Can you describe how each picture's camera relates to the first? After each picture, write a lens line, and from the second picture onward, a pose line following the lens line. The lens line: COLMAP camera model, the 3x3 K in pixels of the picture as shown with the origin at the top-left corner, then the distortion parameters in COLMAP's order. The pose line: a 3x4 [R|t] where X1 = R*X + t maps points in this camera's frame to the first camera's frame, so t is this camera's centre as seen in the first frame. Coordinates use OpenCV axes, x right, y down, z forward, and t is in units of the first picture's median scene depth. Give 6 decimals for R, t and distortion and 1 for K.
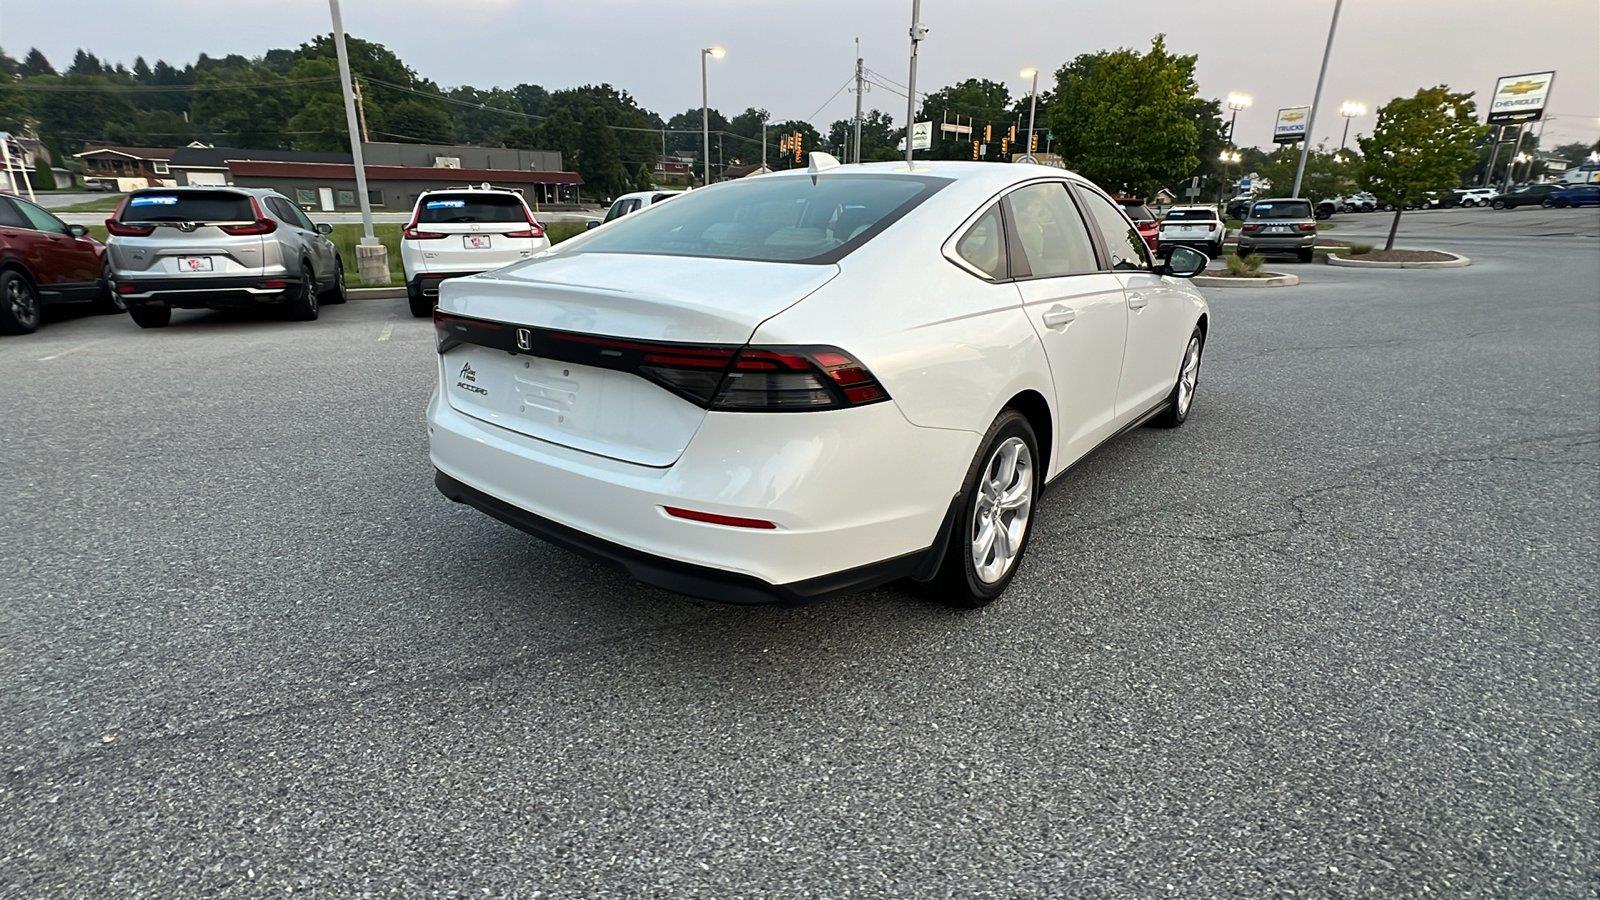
lens RADIAL K [[732.7, 0, 796.3], [0, 732.7, 445.6], [0, 0, 1]] dist [-0.004917, 0.001287]
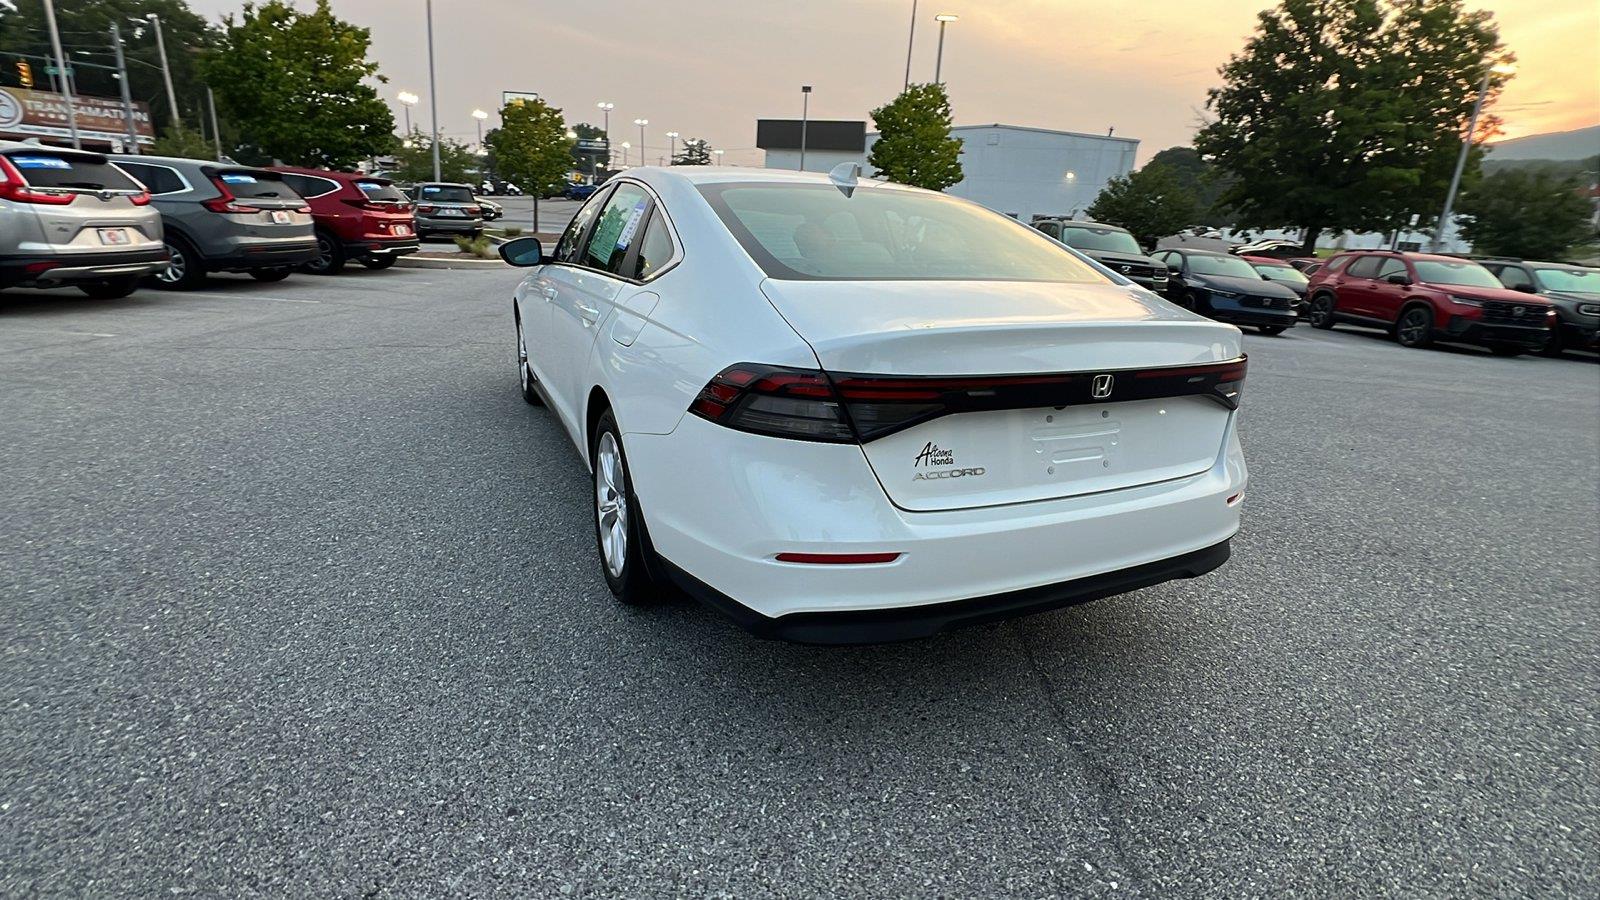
lens RADIAL K [[732.7, 0, 794.5], [0, 732.7, 446.8], [0, 0, 1]] dist [-0.004917, 0.001287]
pose [[0.455896, -0.239666, 0.857157, -0.150938], [0.212476, 0.964524, 0.156676, -0.033518], [-0.864299, 0.110697, 0.490646, 0.102738]]
